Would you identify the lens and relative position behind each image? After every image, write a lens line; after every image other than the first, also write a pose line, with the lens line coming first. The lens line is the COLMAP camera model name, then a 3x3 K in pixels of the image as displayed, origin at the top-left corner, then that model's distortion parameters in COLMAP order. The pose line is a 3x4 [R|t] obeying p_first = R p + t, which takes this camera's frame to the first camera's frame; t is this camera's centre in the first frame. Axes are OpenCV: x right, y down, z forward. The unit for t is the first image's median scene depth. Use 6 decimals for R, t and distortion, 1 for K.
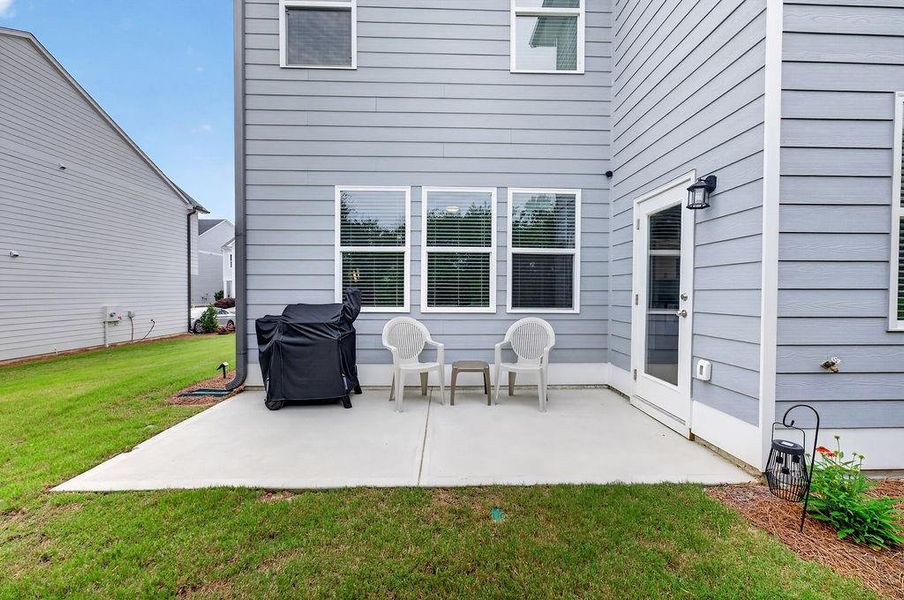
lens RADIAL K [[363.0, 0, 452.0], [0, 363.0, 300.0], [0, 0, 1]] dist [-0.002907, -0.000124]
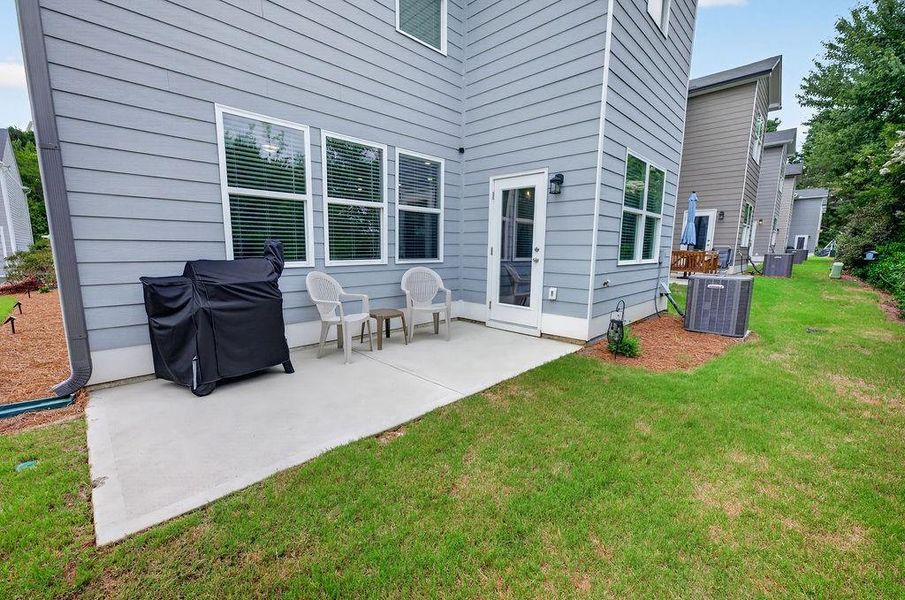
lens RADIAL K [[377.4, 0, 452.5], [0, 377.4, 300.0], [0, 0, 1]] dist [0.001003, 0.000145]
pose [[0.722832, -0.096392, 0.684268, -0.590454], [0.008365, 0.991371, 0.130817, -0.006076], [-0.690973, -0.088835, 0.717401, 0.048089]]
